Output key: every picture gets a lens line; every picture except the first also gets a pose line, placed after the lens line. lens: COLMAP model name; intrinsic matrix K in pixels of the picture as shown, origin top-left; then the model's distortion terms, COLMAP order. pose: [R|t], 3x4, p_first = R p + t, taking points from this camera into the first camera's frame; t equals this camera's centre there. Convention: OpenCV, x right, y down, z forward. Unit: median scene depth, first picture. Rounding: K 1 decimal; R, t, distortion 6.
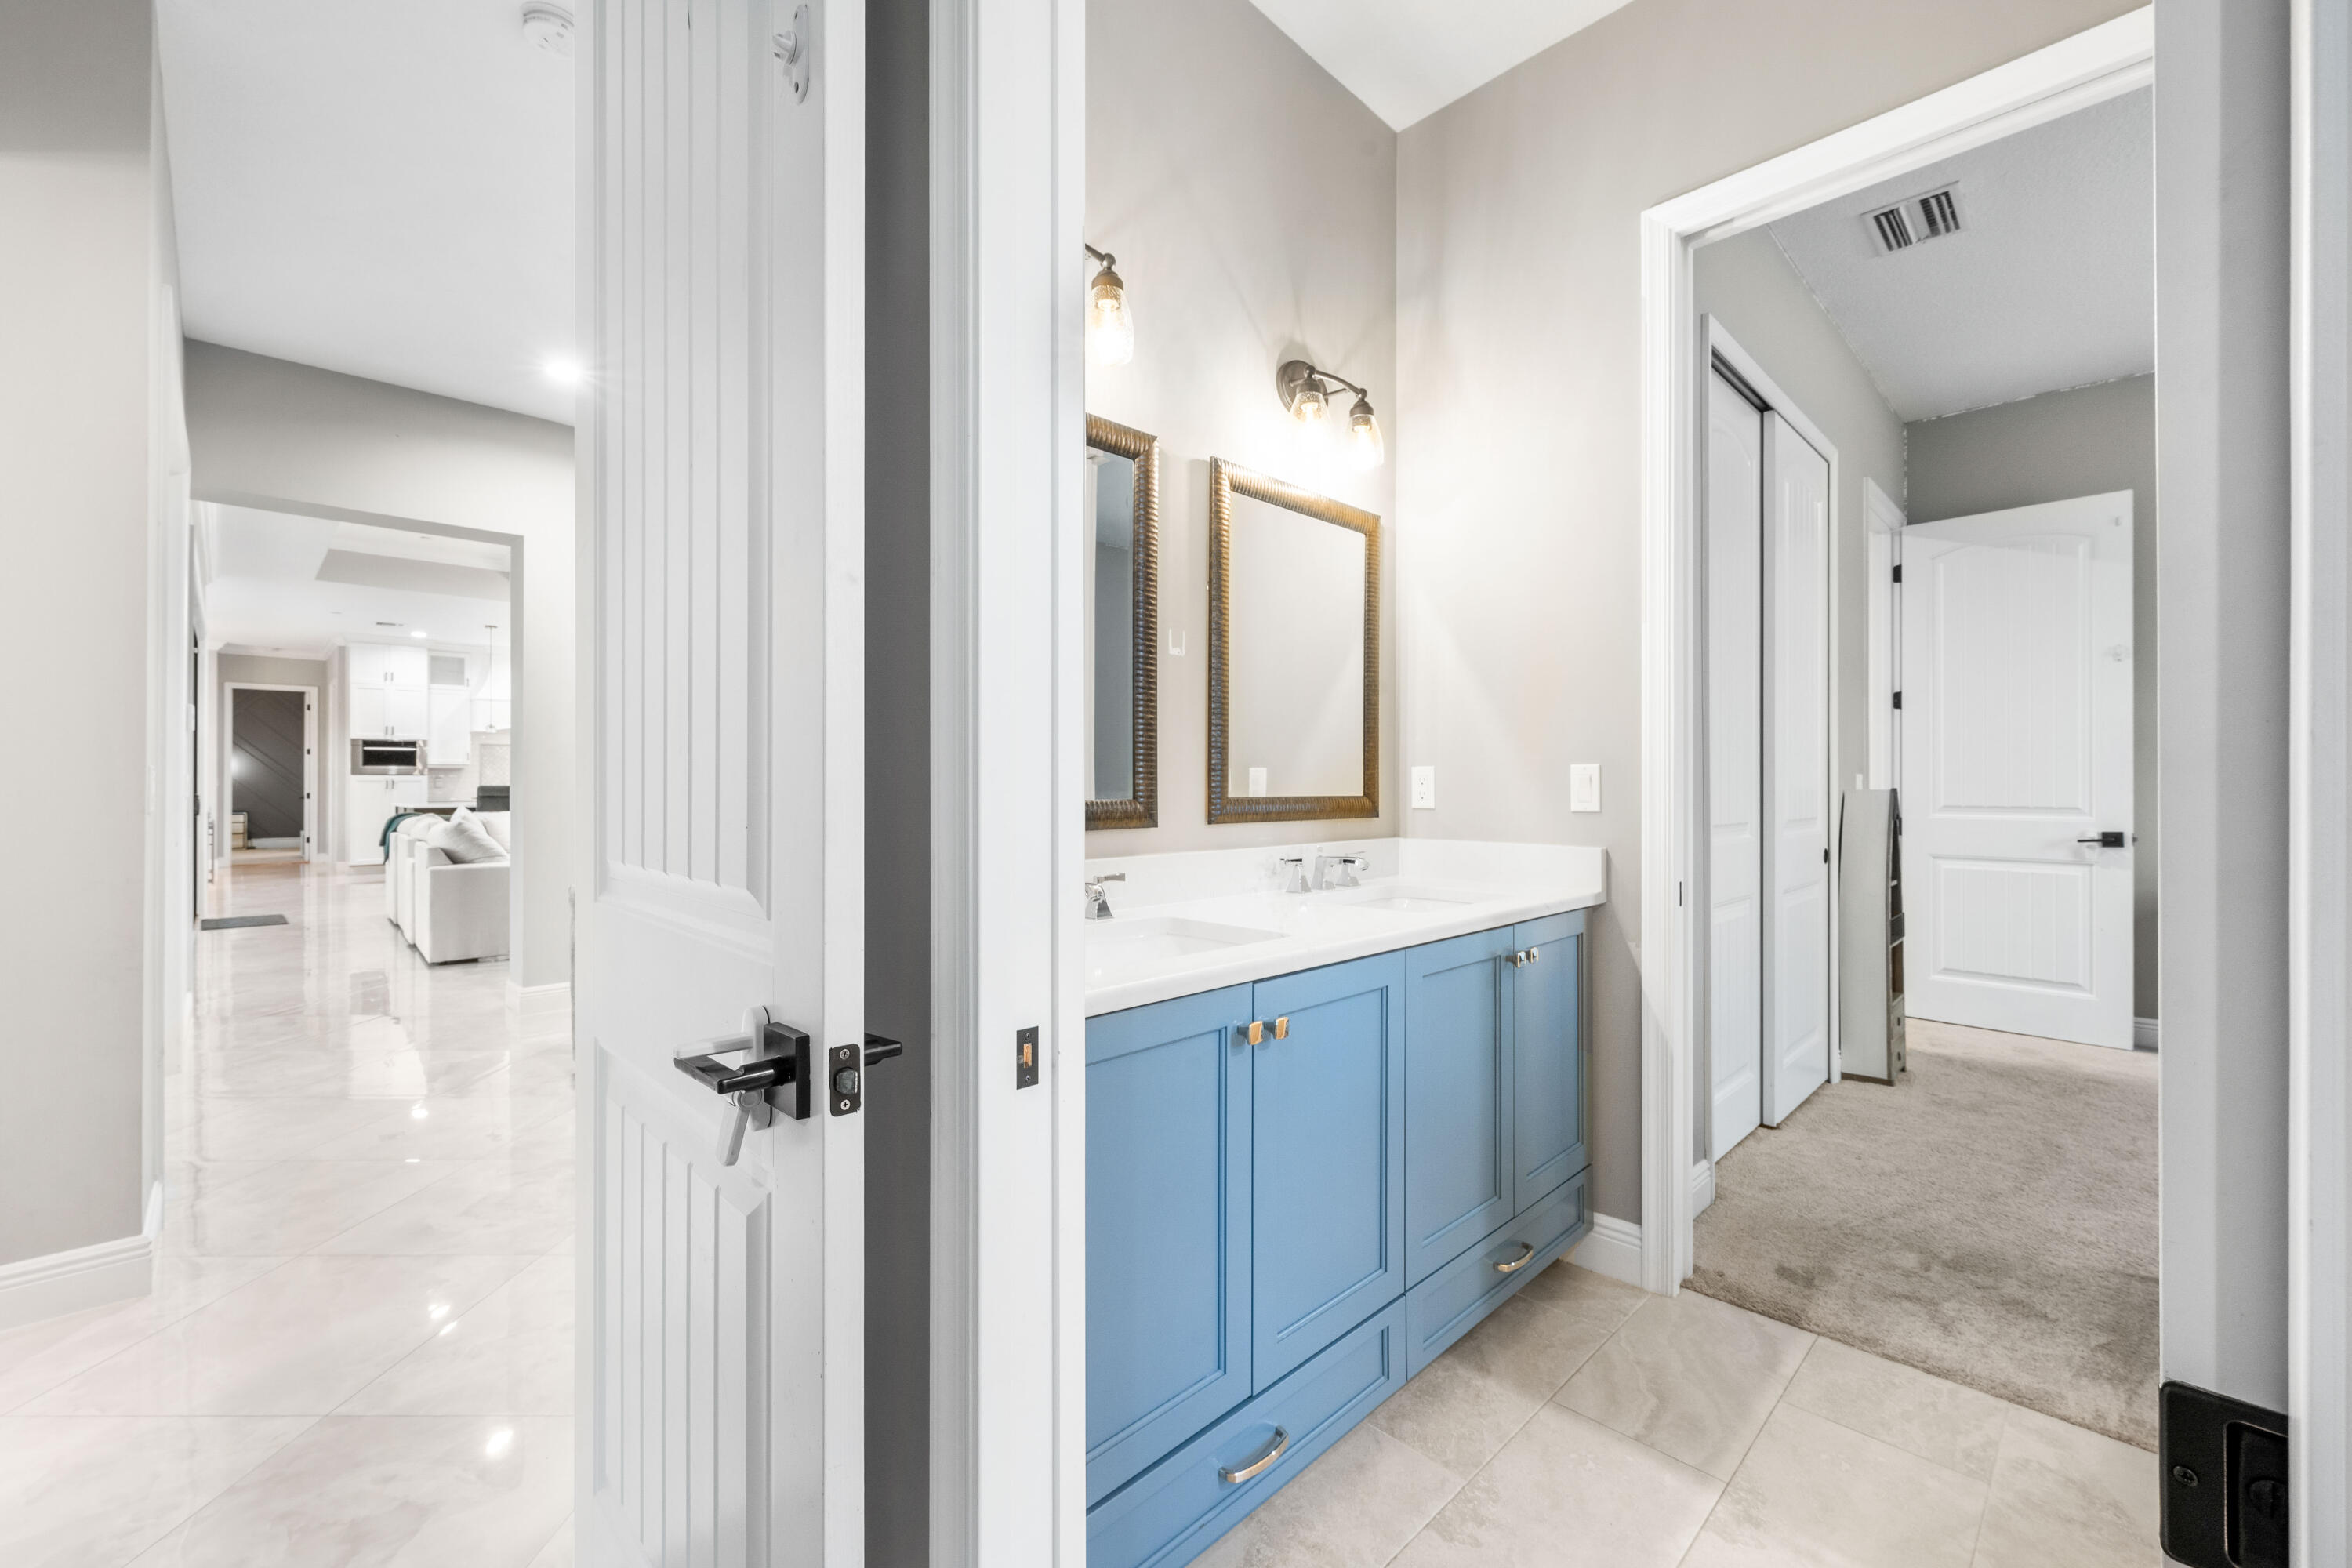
lens RADIAL K [[972.2, 0, 1185.2], [0, 972.2, 795.1], [0, 0, 1]] dist [0.002059, -0.000372]
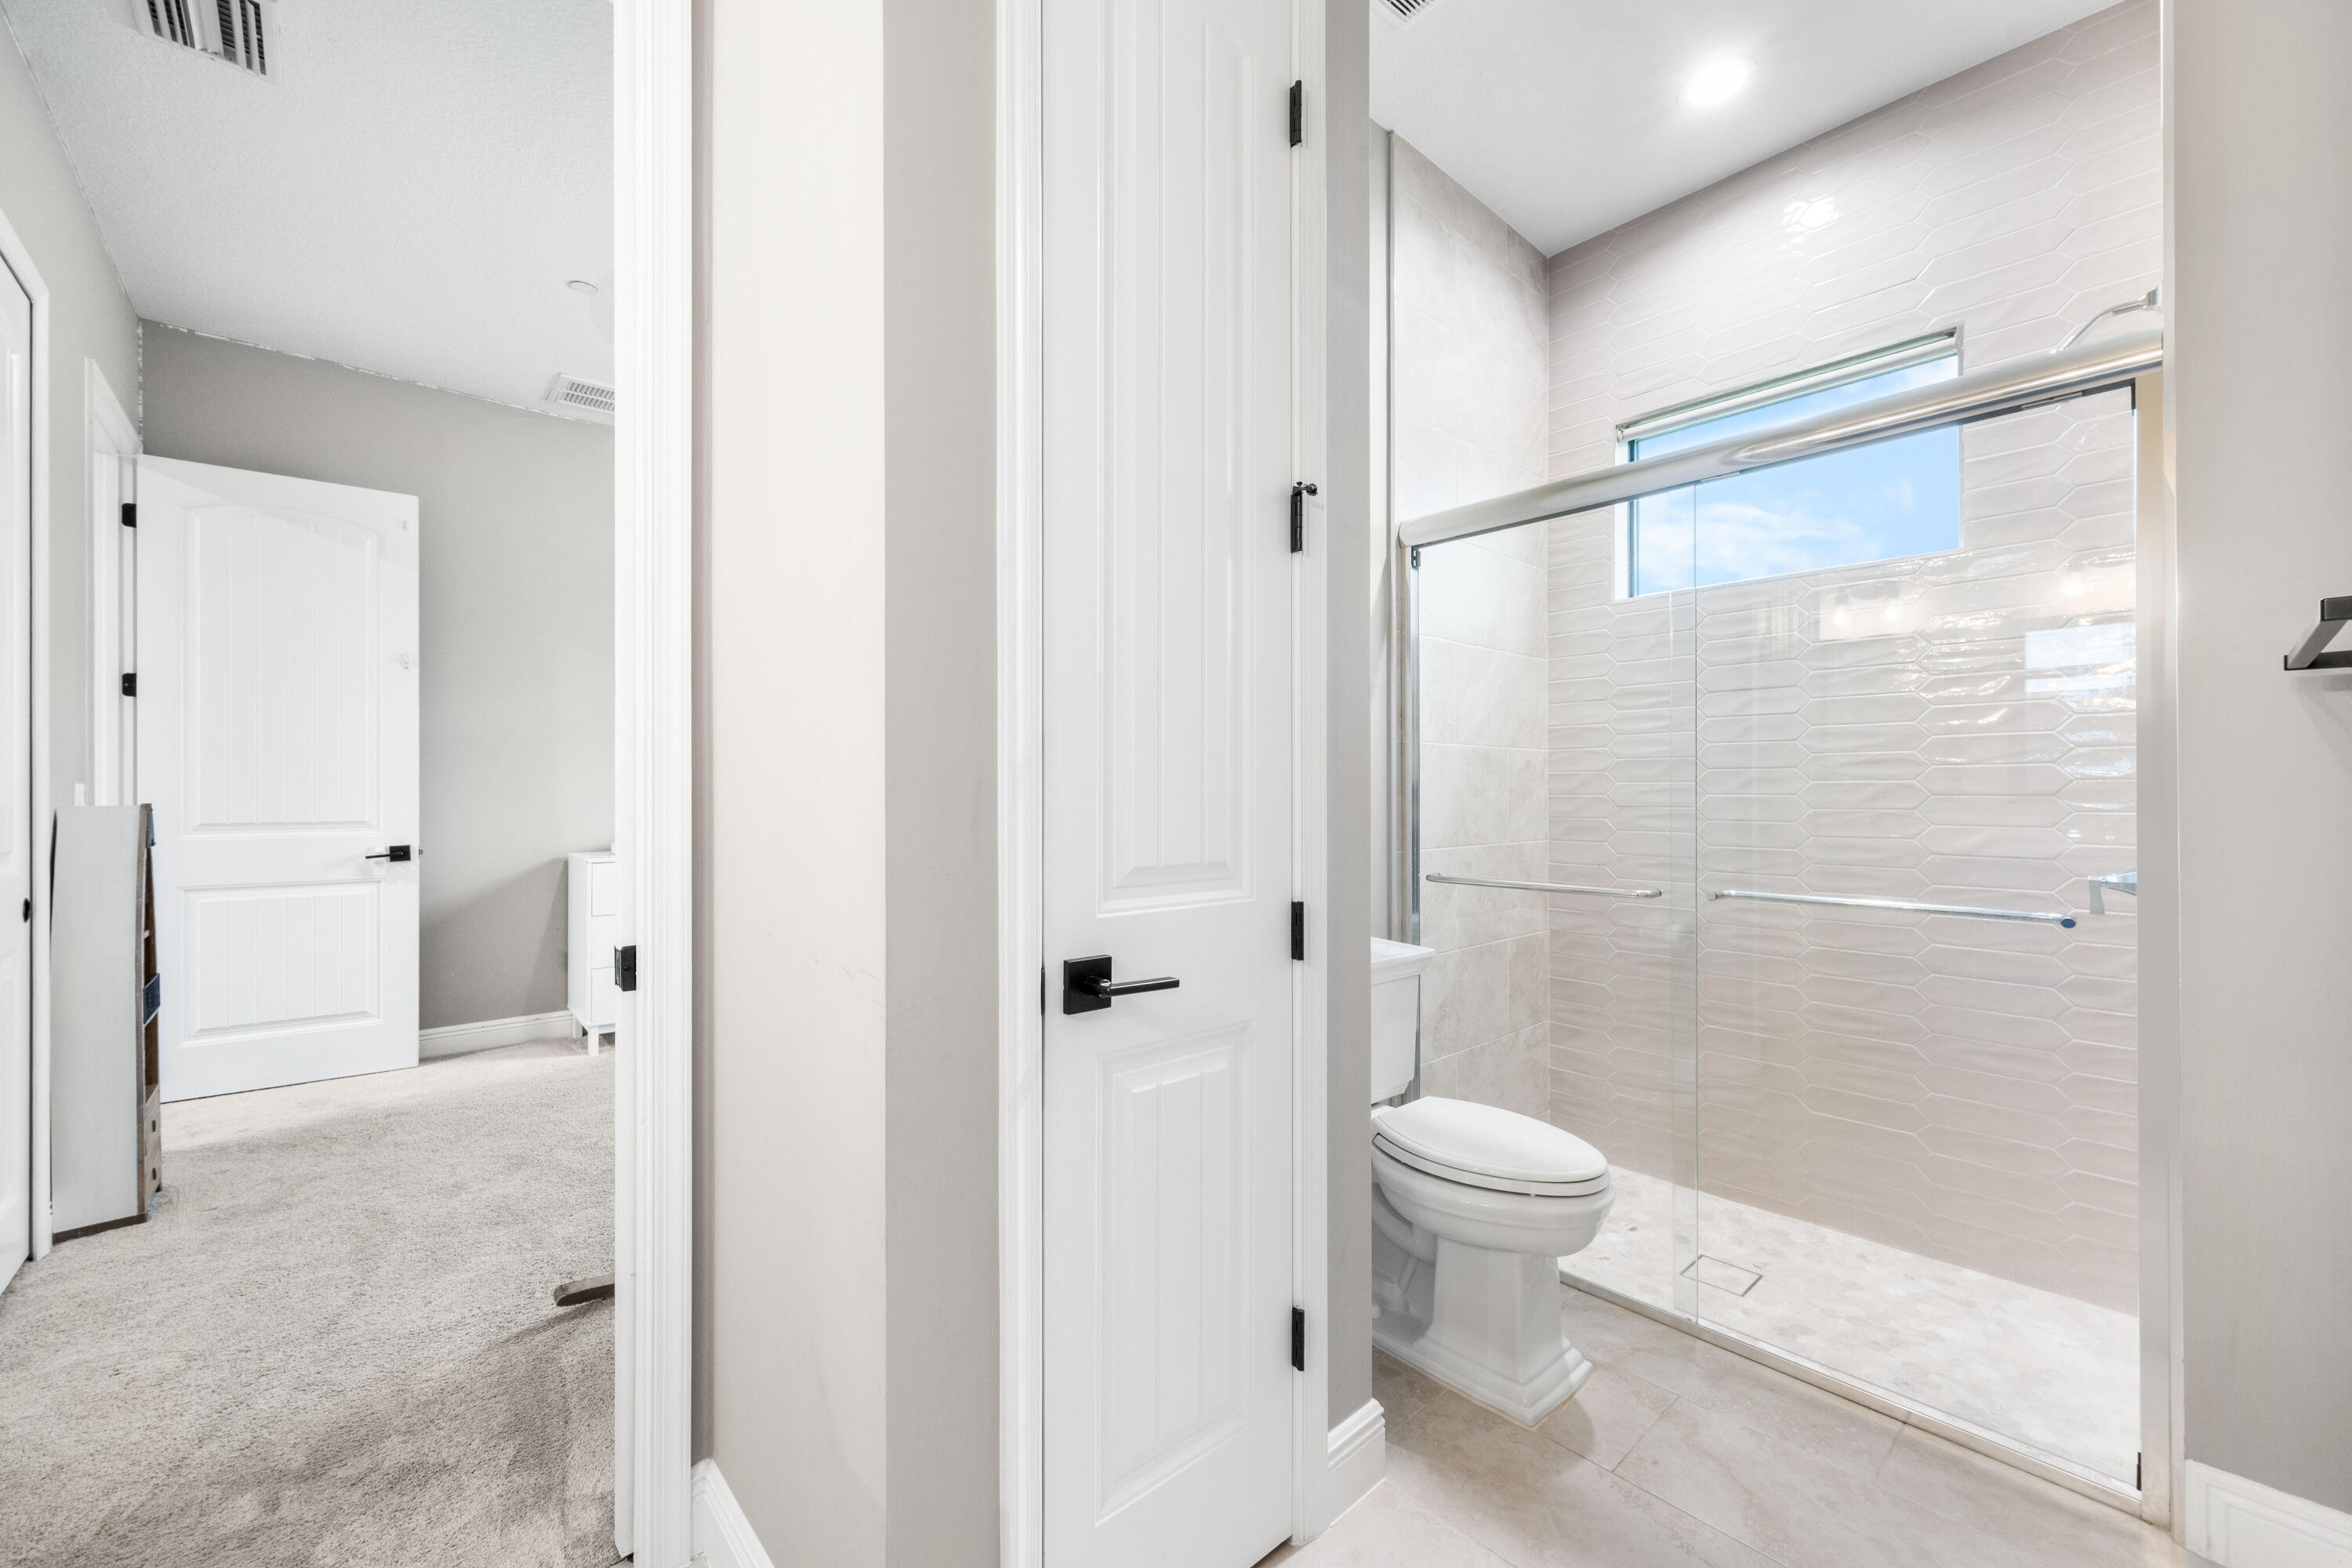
lens RADIAL K [[928.4, 0, 1176.0], [0, 928.4, 784.0], [0, 0, 1]] dist [-0.001420, -0.000213]
pose [[0.058815, 0.007576, 0.998240, 0.093171], [0.015003, 0.999852, -0.008473, -0.004274], [-0.998156, 0.015475, 0.058693, 0.206499]]
